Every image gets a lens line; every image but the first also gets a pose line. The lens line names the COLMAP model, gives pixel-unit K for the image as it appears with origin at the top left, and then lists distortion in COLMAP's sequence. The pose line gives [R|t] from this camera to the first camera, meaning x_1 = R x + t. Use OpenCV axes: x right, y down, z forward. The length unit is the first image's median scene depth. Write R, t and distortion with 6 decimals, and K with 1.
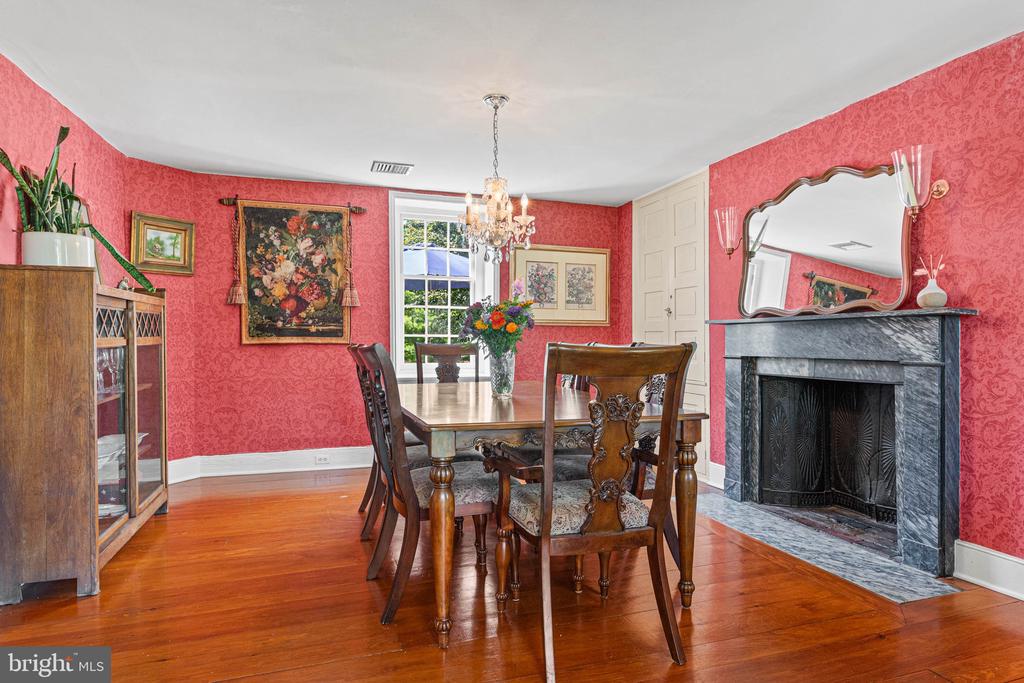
lens RADIAL K [[583.6, 0, 514.3], [0, 583.6, 345.8], [0, 0, 1]] dist [-0.003297, 0.000364]
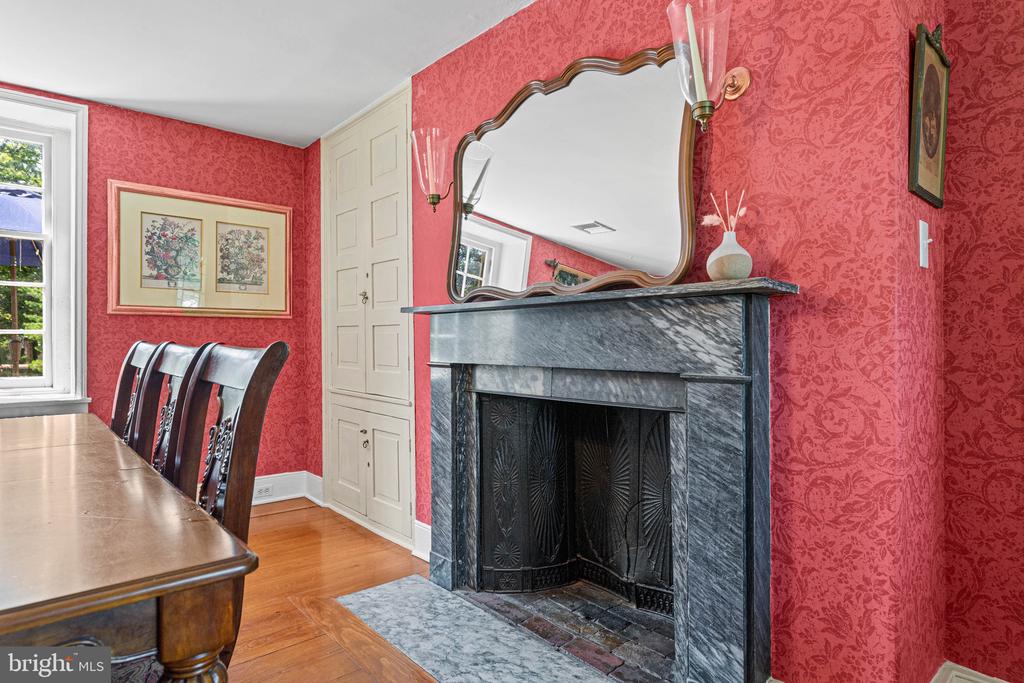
lens RADIAL K [[583.6, 0, 514.3], [0, 583.6, 345.8], [0, 0, 1]] dist [-0.003297, 0.000364]
pose [[0.922694, -0.007074, 0.385468, 0.273127], [0.006212, 0.999975, 0.003483, -0.004226], [-0.385483, -0.000819, 0.922715, 0.505418]]
